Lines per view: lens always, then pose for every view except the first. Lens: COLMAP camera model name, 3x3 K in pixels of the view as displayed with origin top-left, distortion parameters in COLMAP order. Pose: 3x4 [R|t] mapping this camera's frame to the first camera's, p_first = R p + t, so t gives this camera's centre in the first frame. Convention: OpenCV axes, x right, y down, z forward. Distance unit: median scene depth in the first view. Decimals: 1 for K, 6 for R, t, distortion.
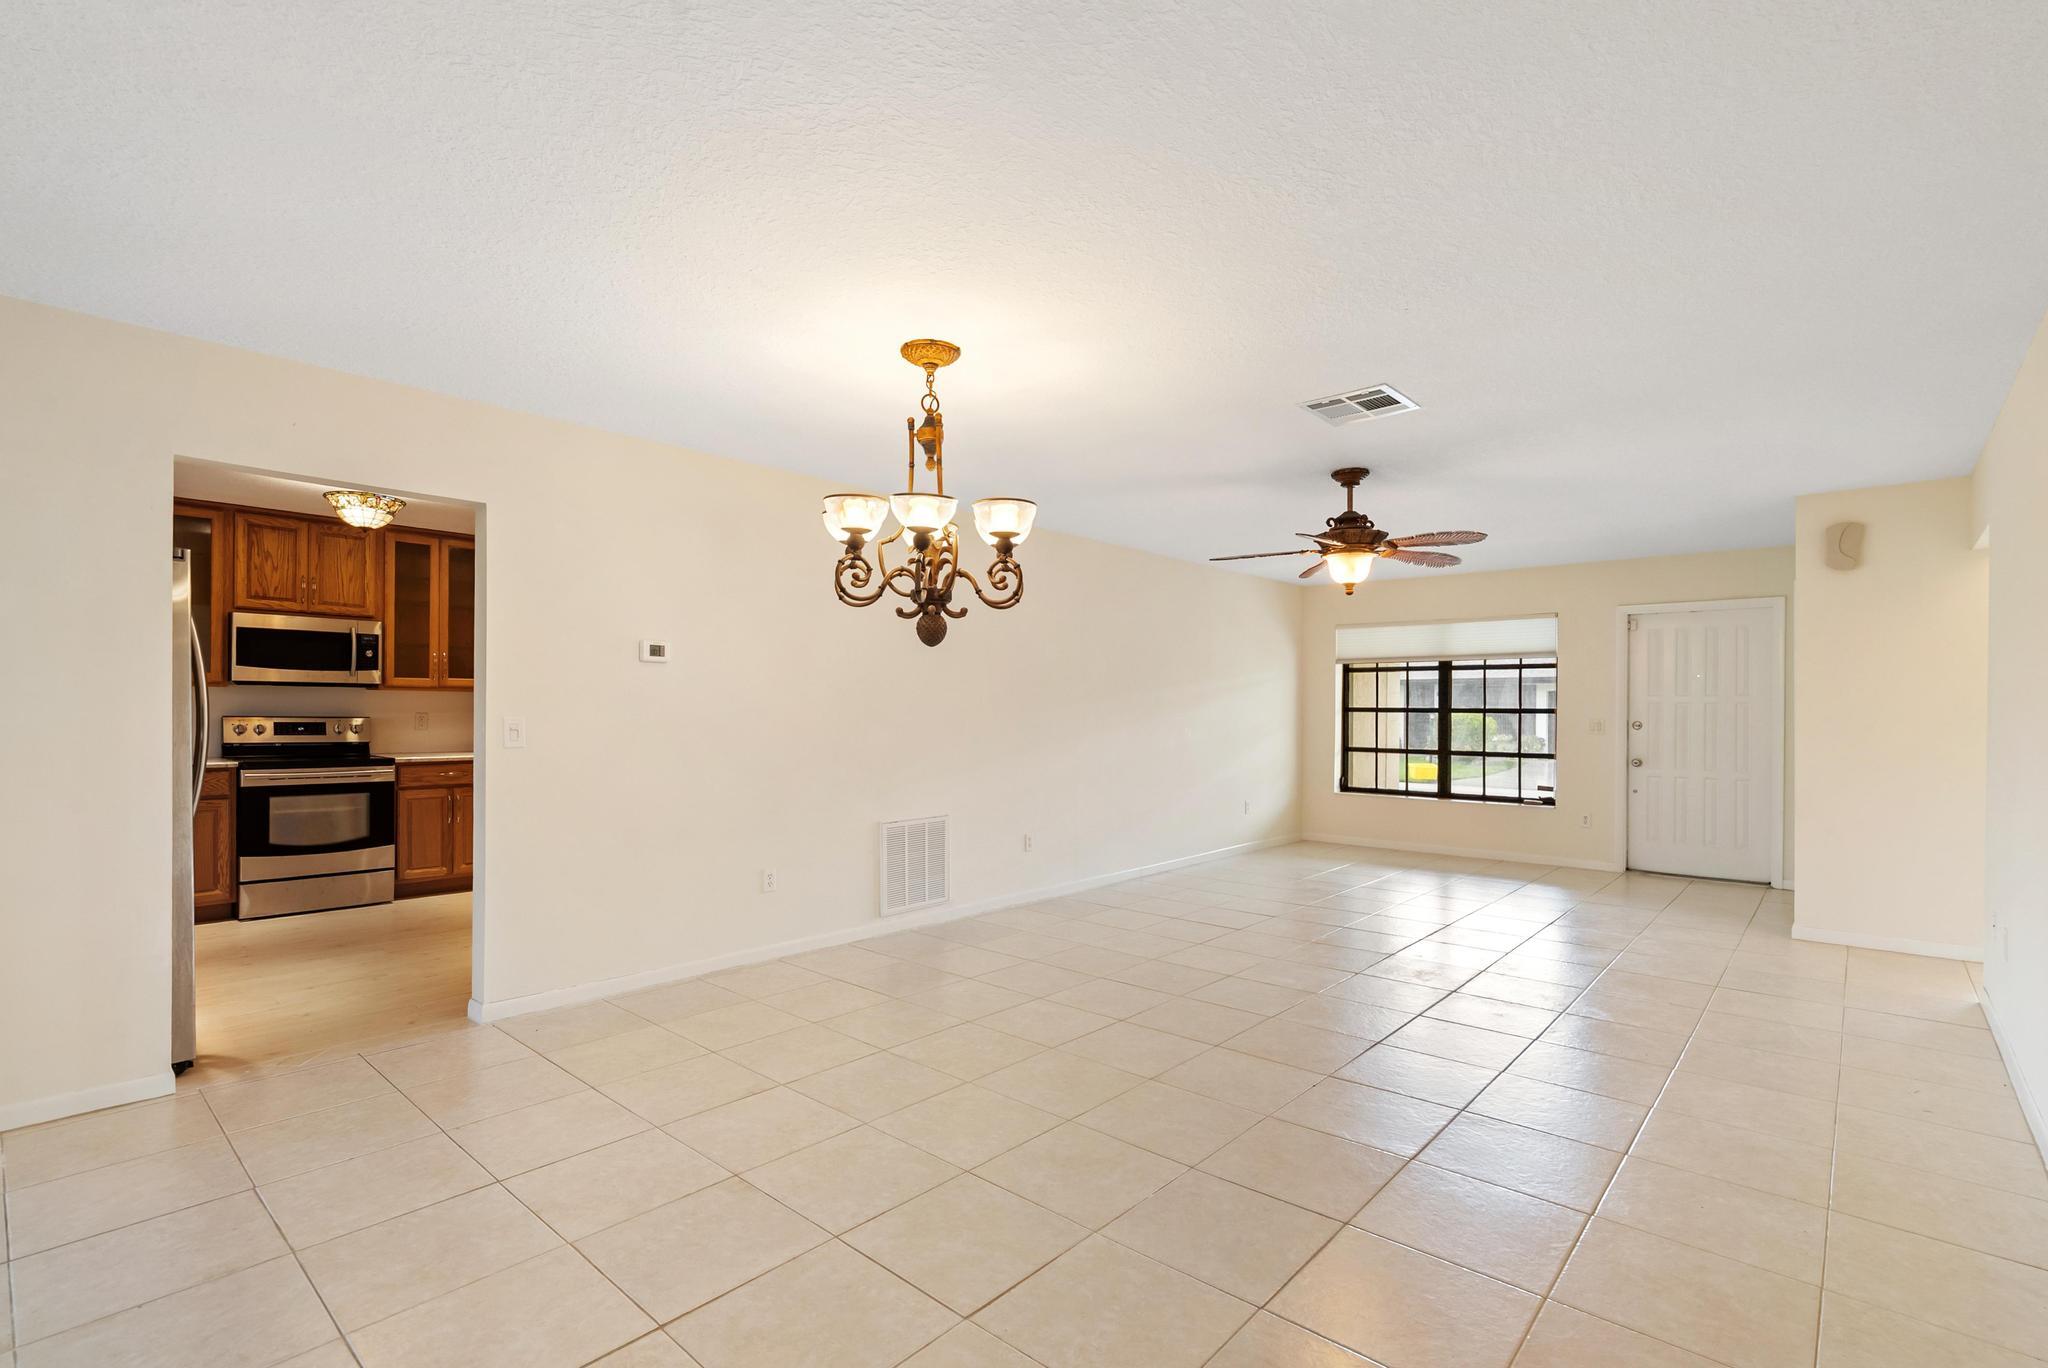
lens RADIAL K [[936.0, 0, 1021.5], [0, 936.0, 696.5], [0, 0, 1]] dist [-0.002736, 0.003489]
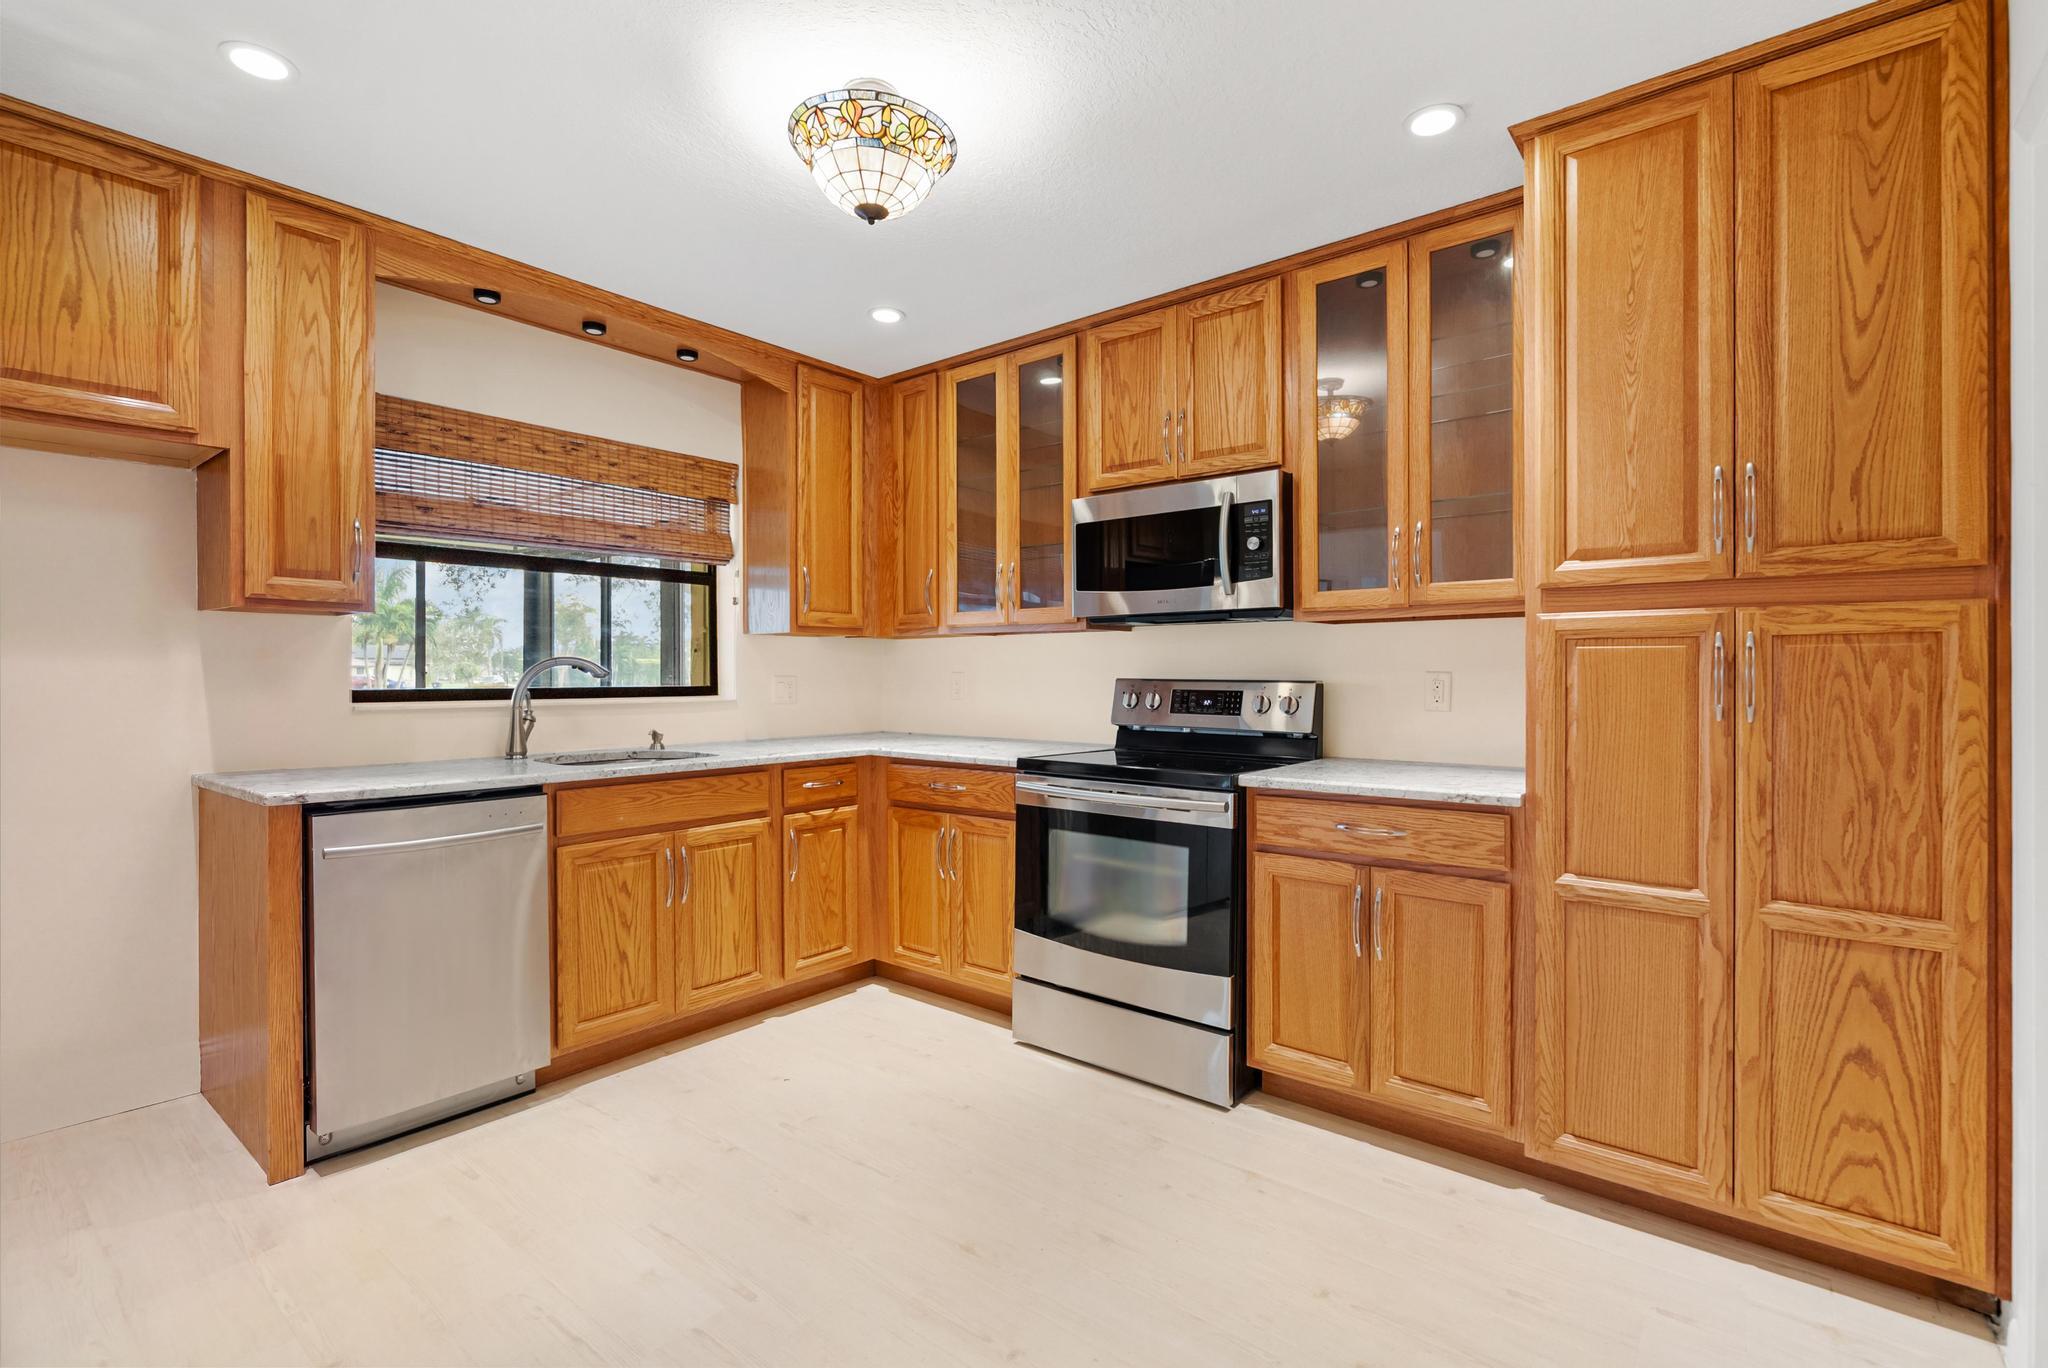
lens RADIAL K [[936.0, 0, 1023.2], [0, 936.0, 678.8], [0, 0, 1]] dist [-0.002736, 0.003489]
pose [[0.052485, -0.004472, -0.998612, -0.241792], [0.014341, 0.999890, -0.003724, 0.021546], [0.998519, -0.014126, 0.052543, 0.867528]]
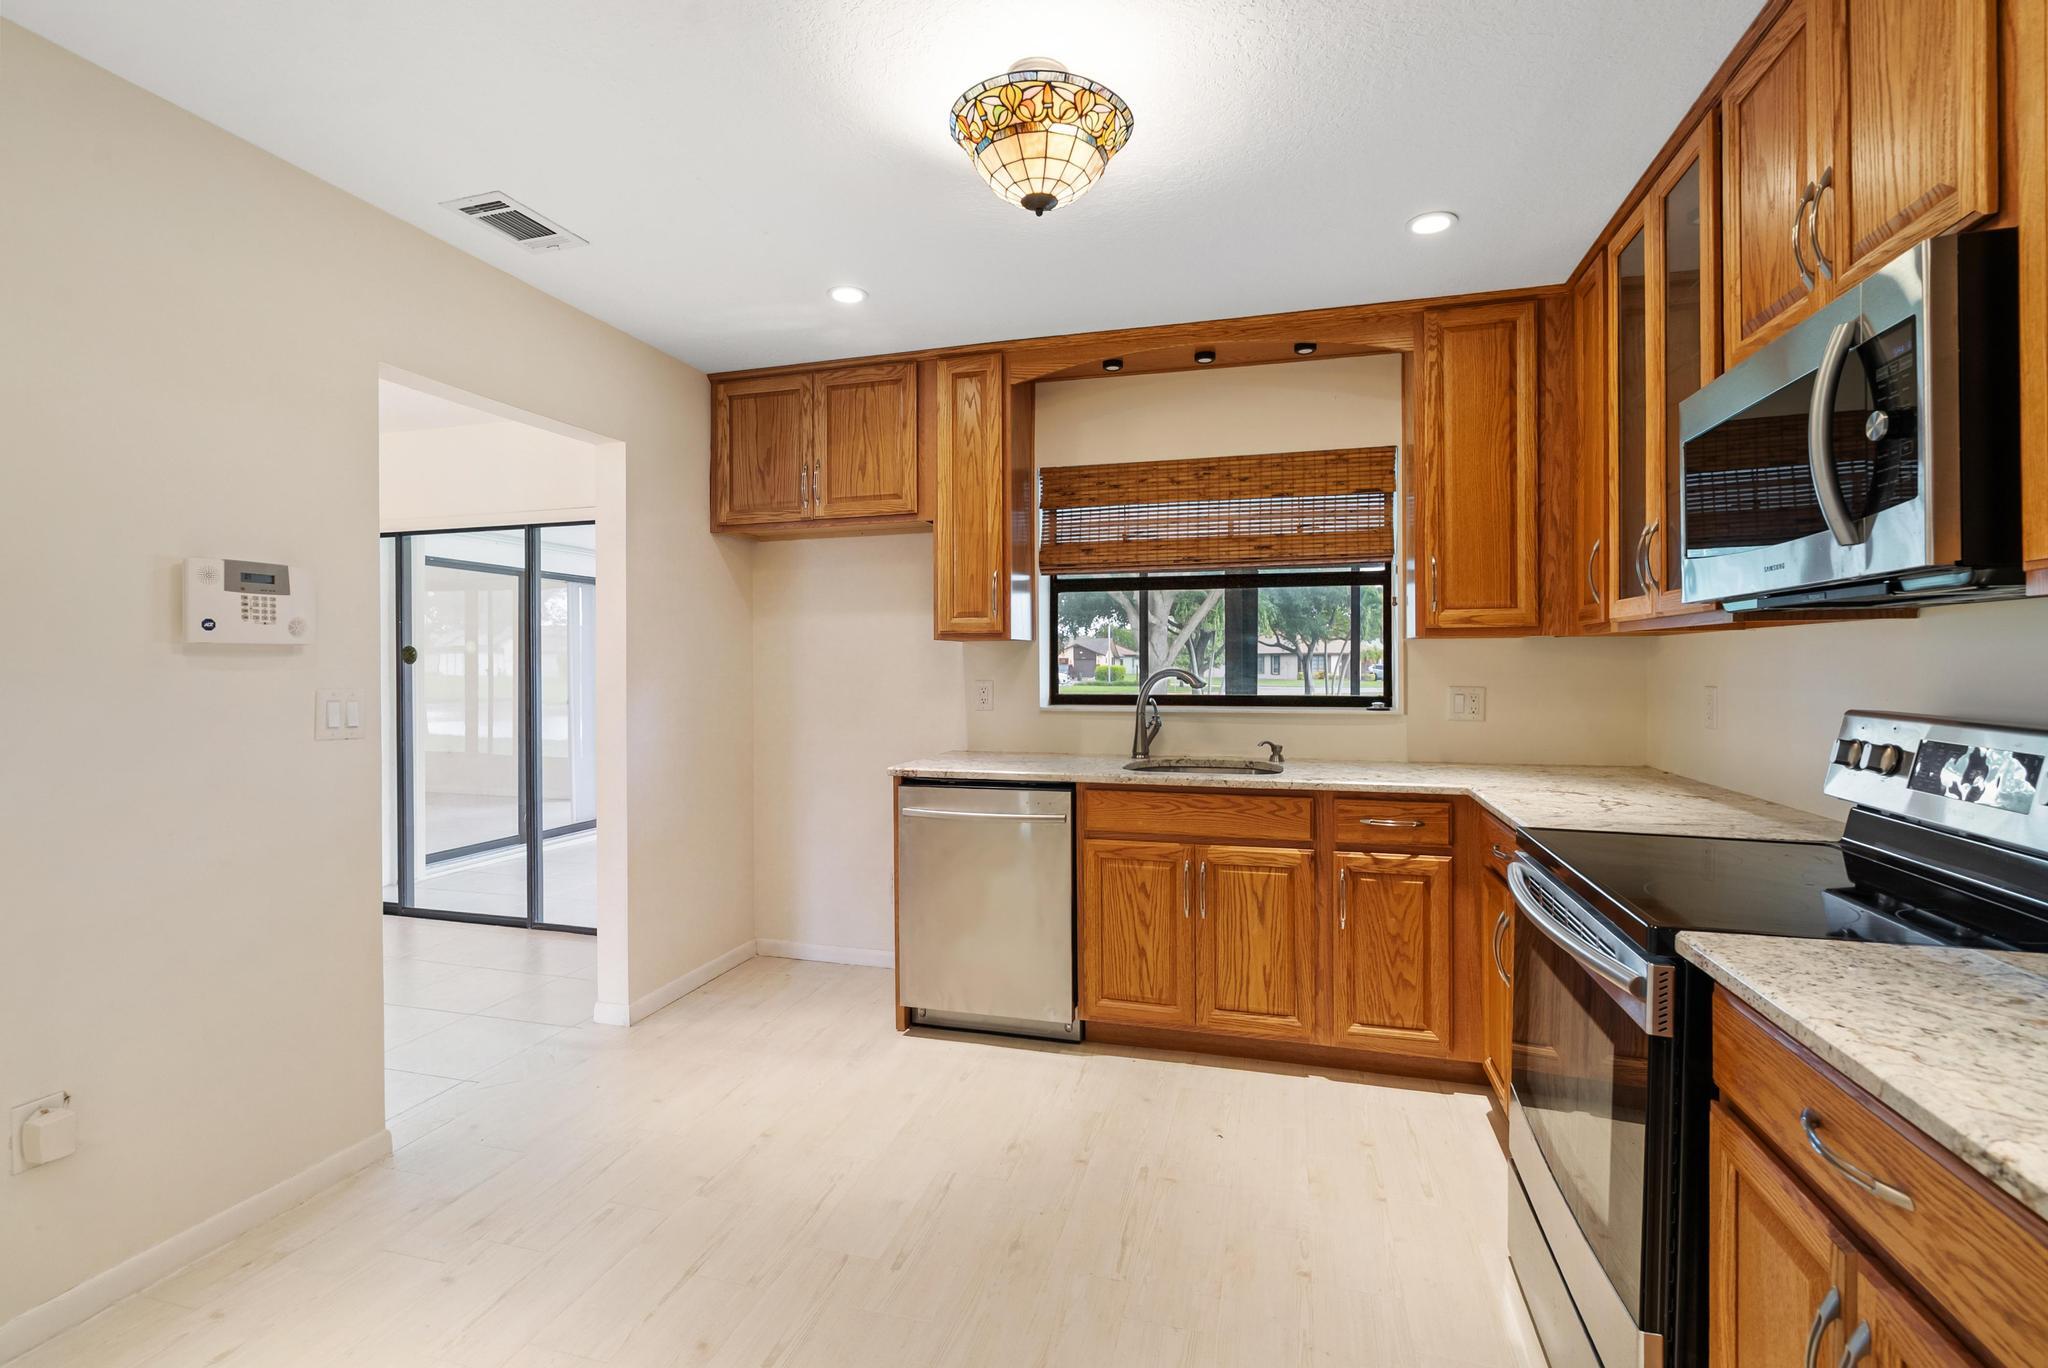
lens RADIAL K [[936.0, 0, 1023.2], [0, 936.0, 671.2], [0, 0, 1]] dist [-0.002736, 0.003489]
pose [[-0.899522, -0.002479, -0.436868, -0.461027], [0.000626, 0.999976, -0.006964, 0.008006], [0.436874, -0.006537, -0.899499, 1.134537]]
